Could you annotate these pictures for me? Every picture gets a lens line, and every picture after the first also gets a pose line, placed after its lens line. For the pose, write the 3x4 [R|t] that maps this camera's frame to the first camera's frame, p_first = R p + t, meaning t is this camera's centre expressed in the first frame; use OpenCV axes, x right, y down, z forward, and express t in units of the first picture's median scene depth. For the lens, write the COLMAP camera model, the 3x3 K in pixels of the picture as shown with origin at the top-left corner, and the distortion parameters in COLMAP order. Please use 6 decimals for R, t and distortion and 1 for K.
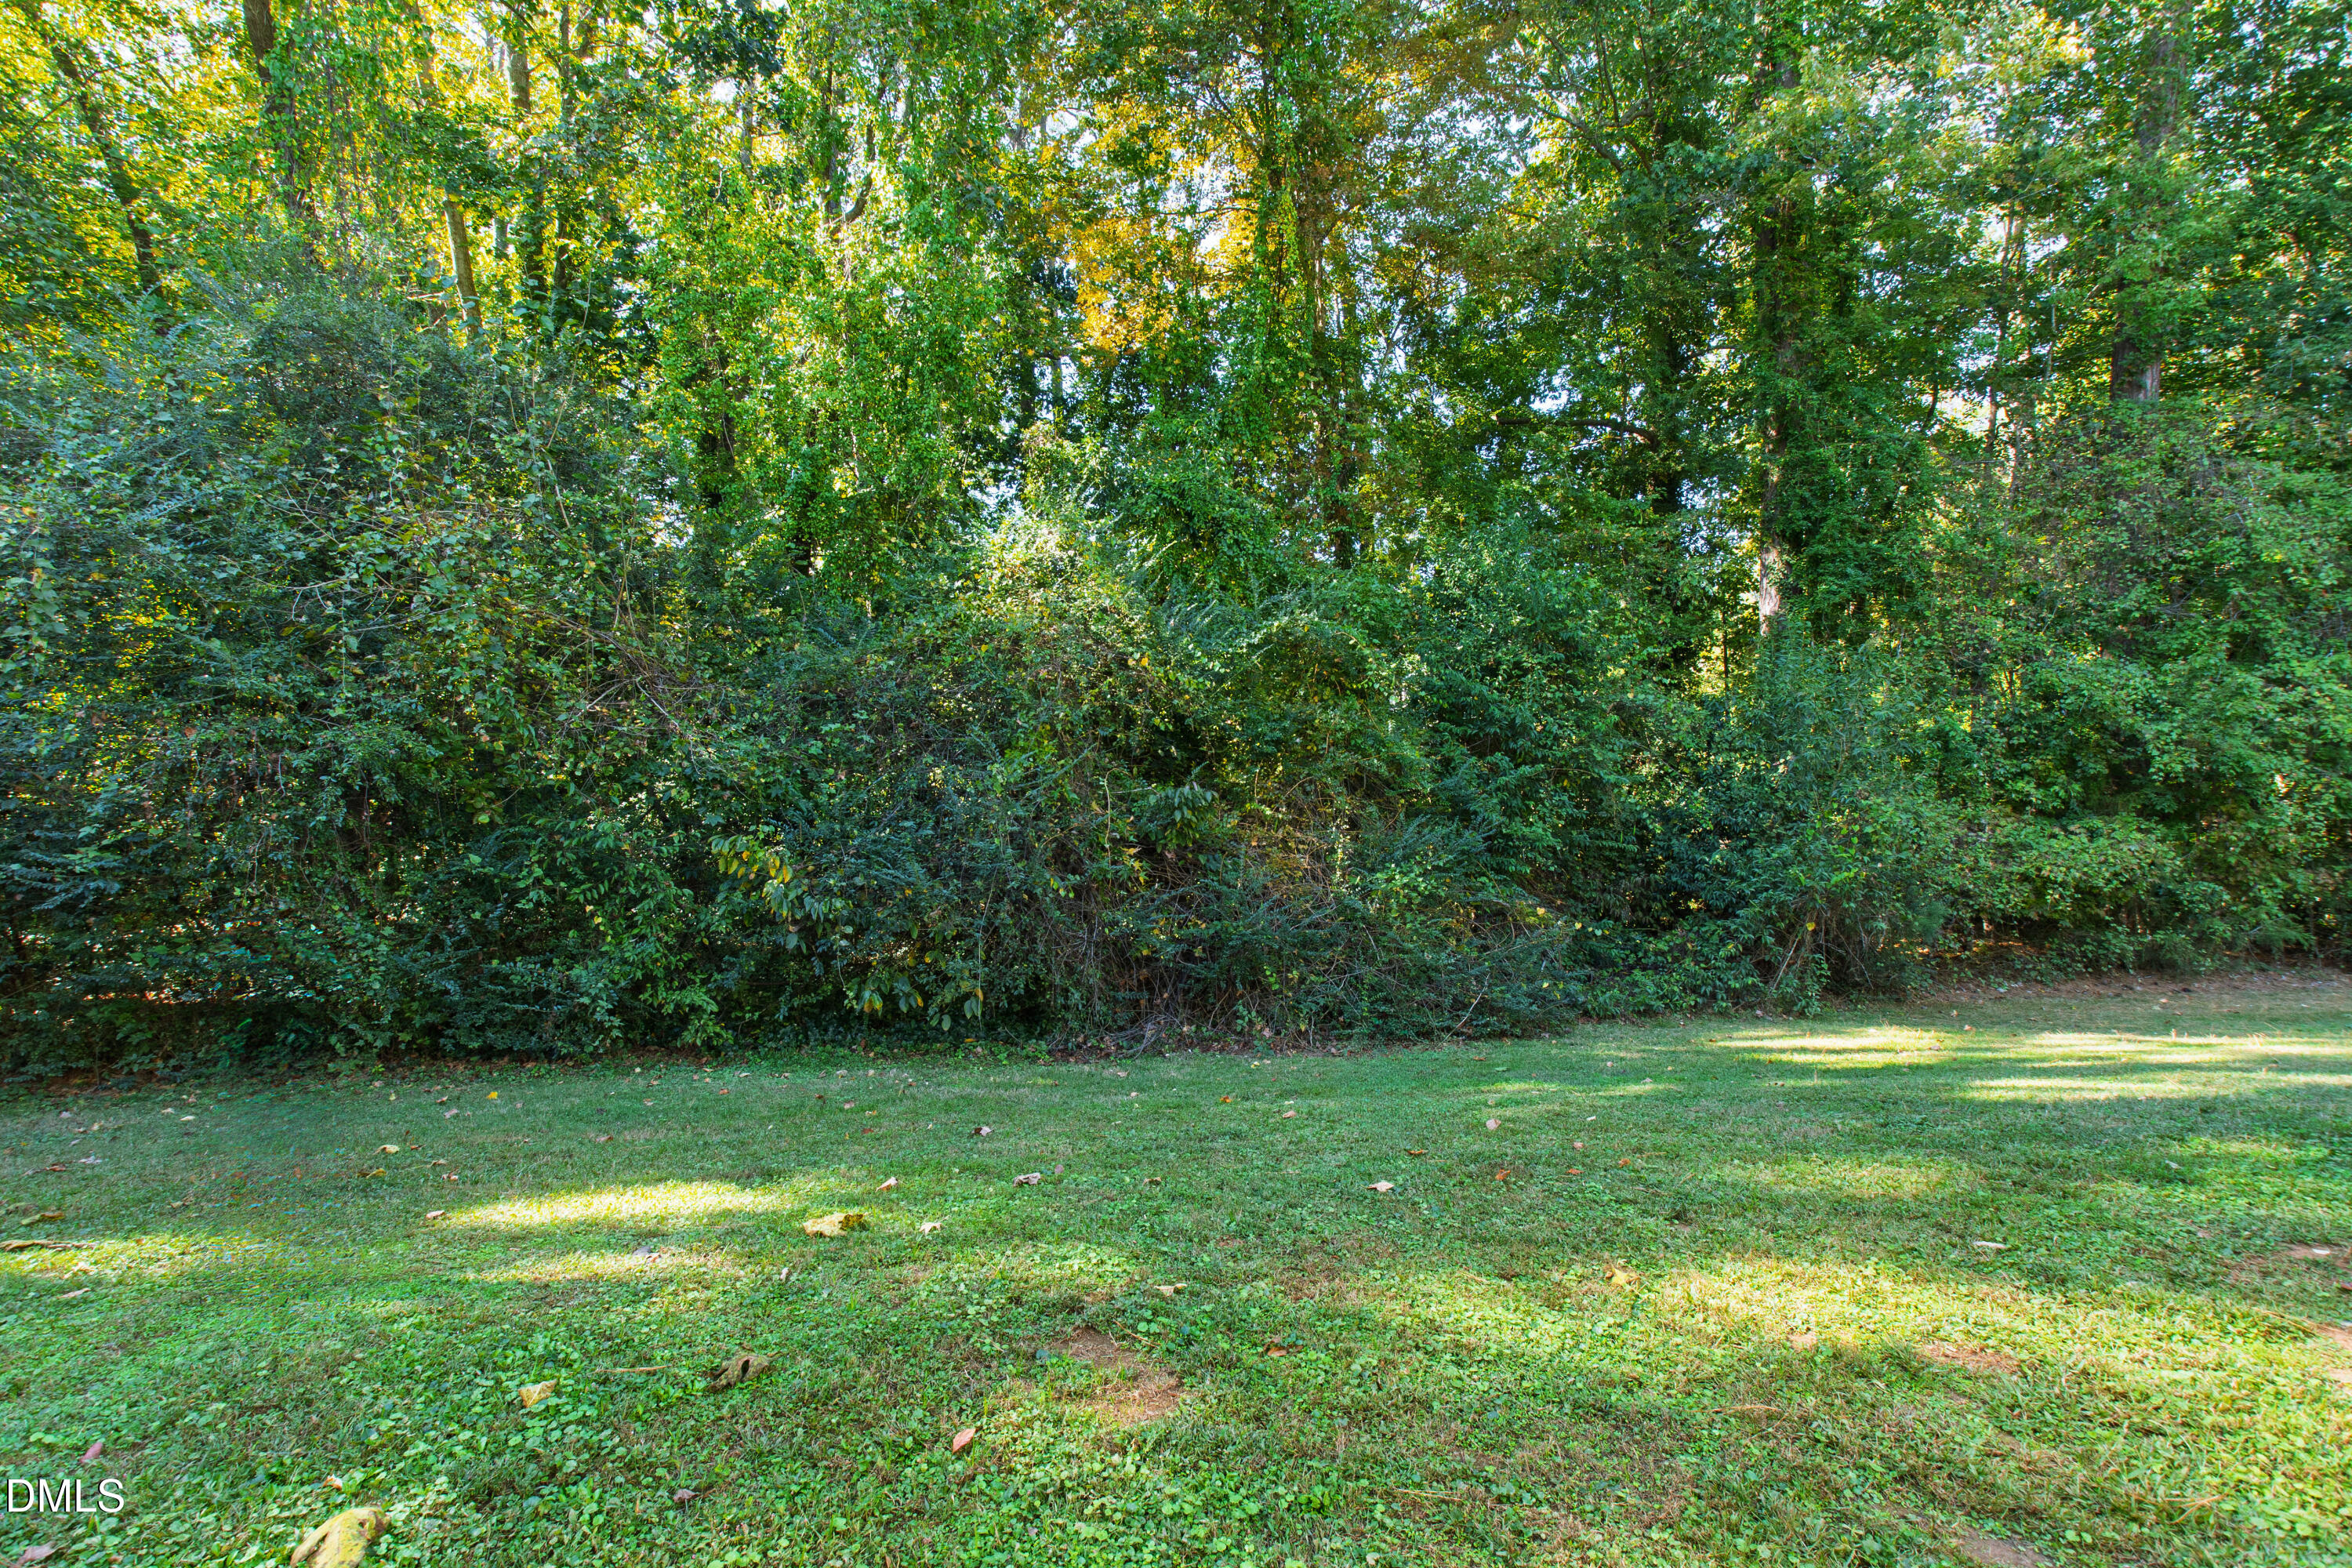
lens RADIAL K [[1045.4, 0, 1179.2], [0, 1045.4, 790.8], [0, 0, 1]] dist [0.005120, -0.000606]
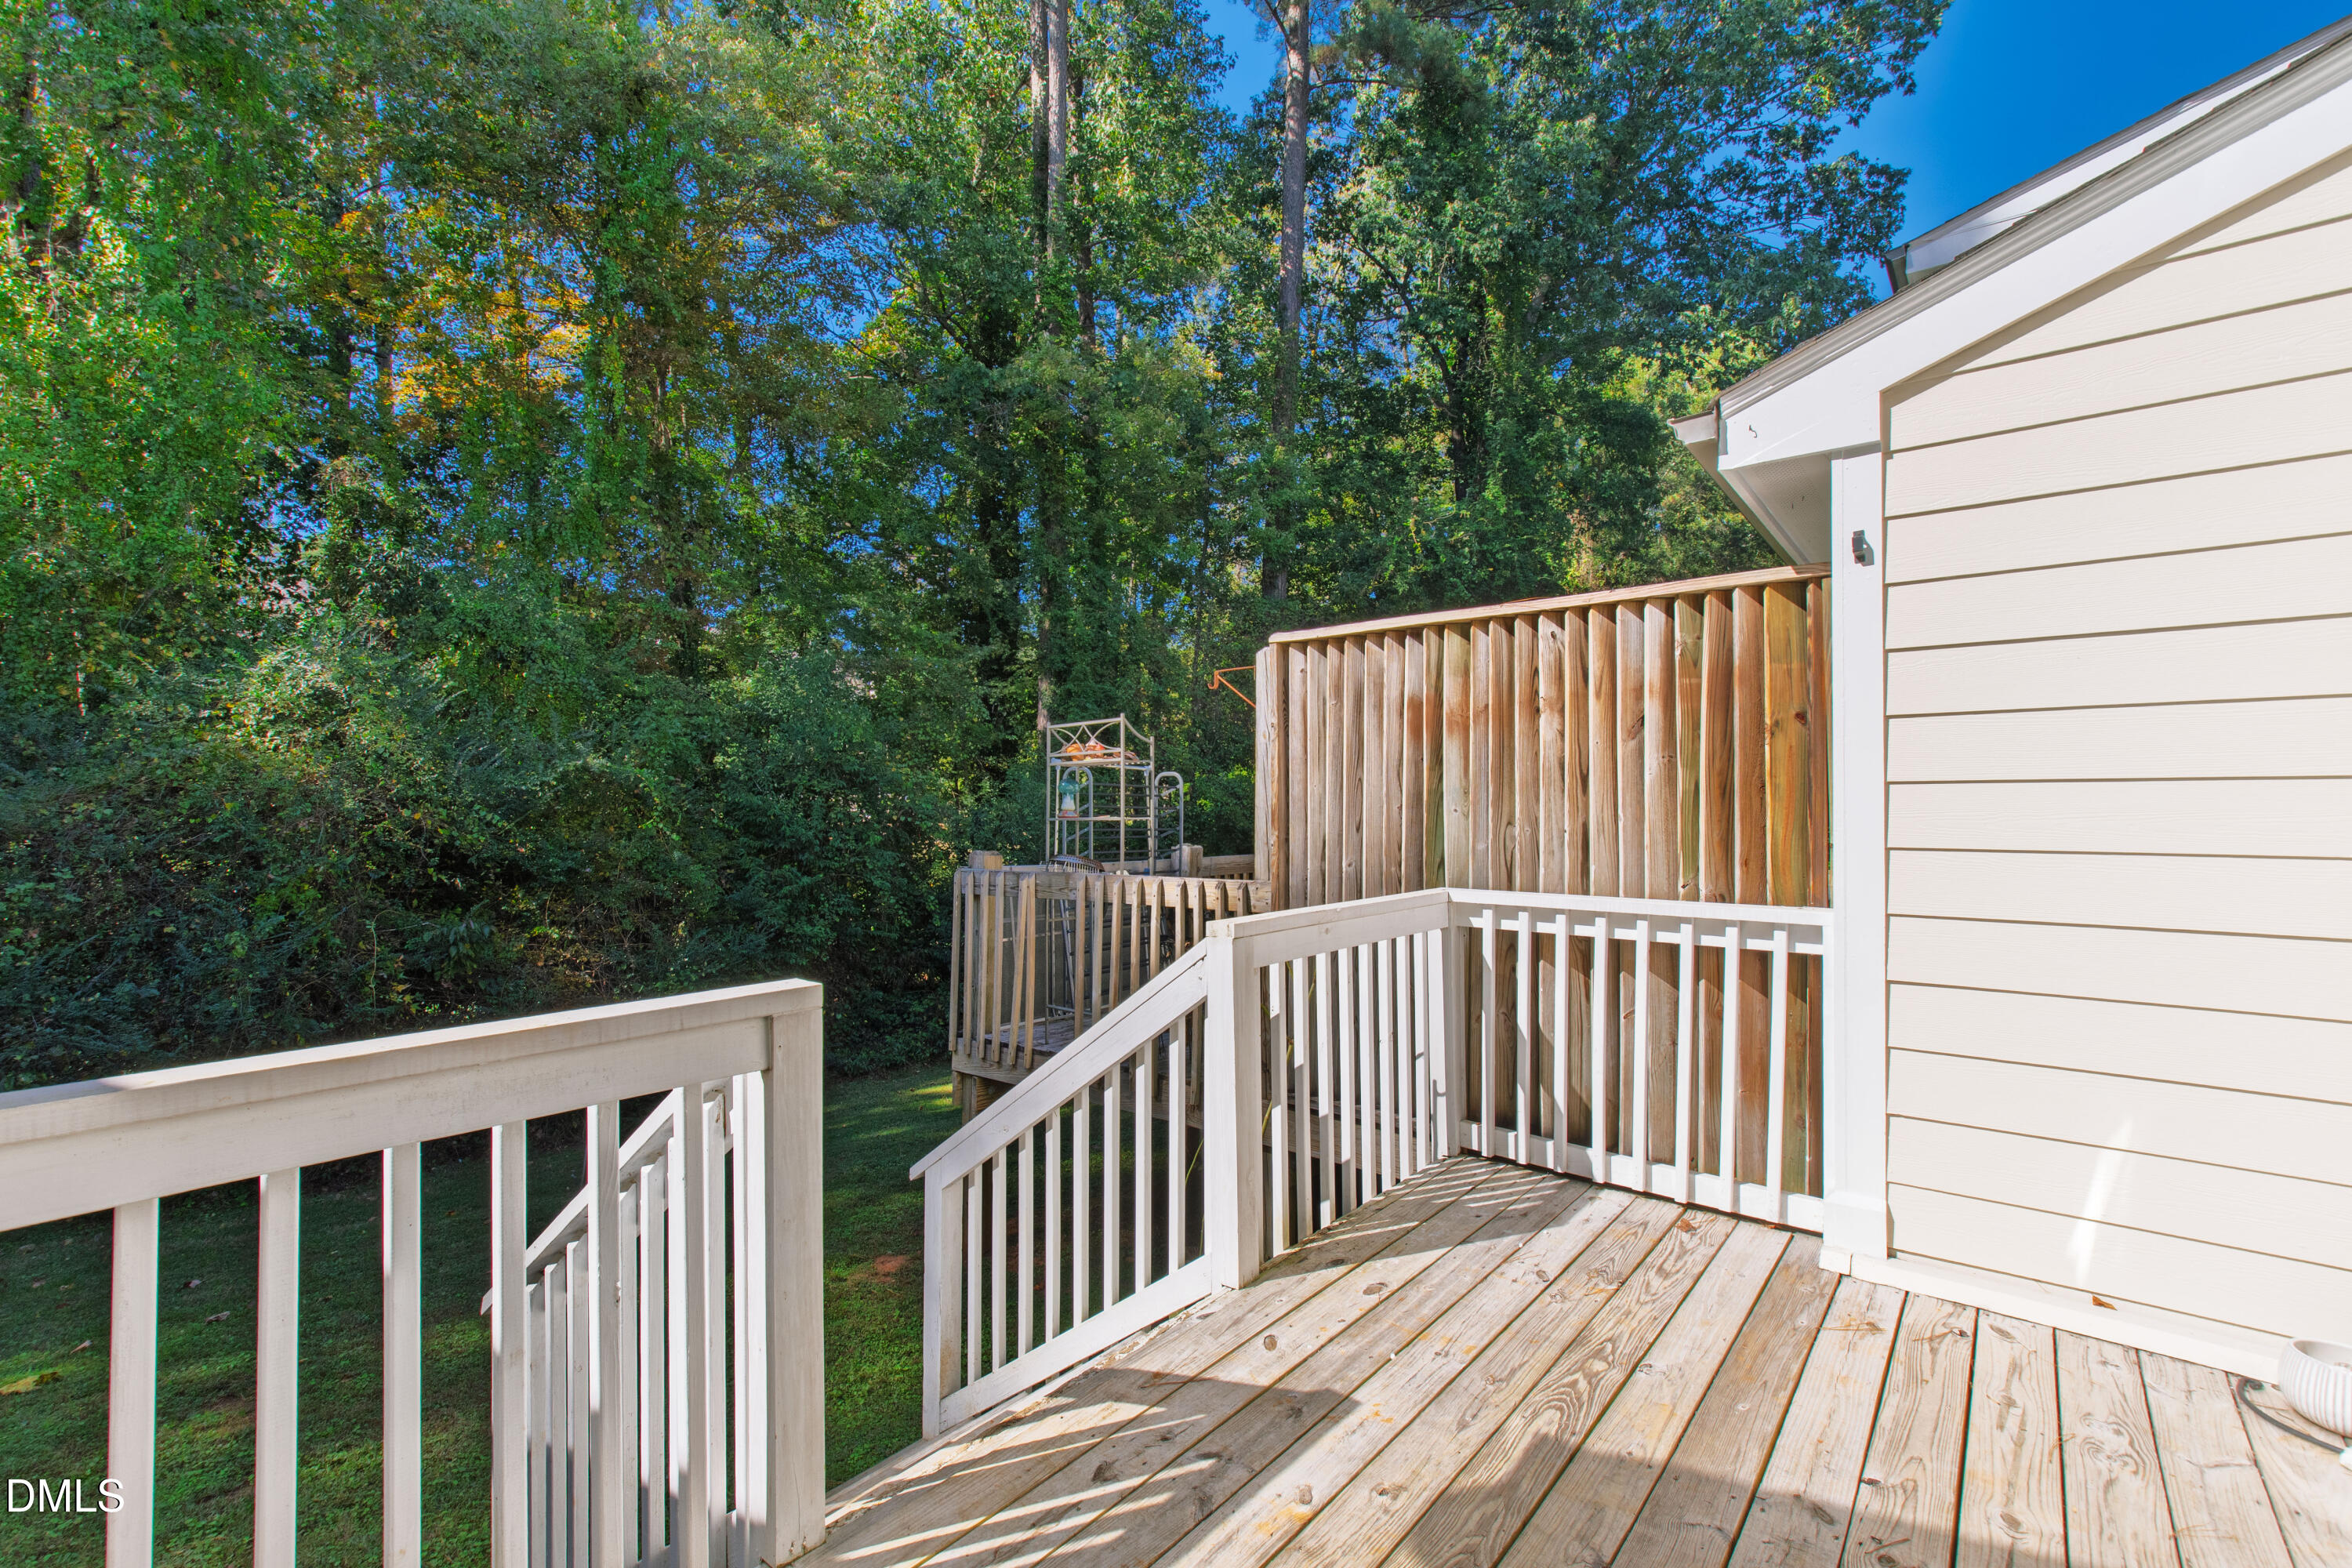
lens RADIAL K [[1045.4, 0, 1165.8], [0, 1045.4, 788.6], [0, 0, 1]] dist [0.005120, -0.000606]
pose [[0.870371, 0.009620, 0.492303, 0.098132], [-0.002263, 0.999877, -0.015539, -0.121585], [-0.492391, 0.012411, 0.870285, -0.327440]]
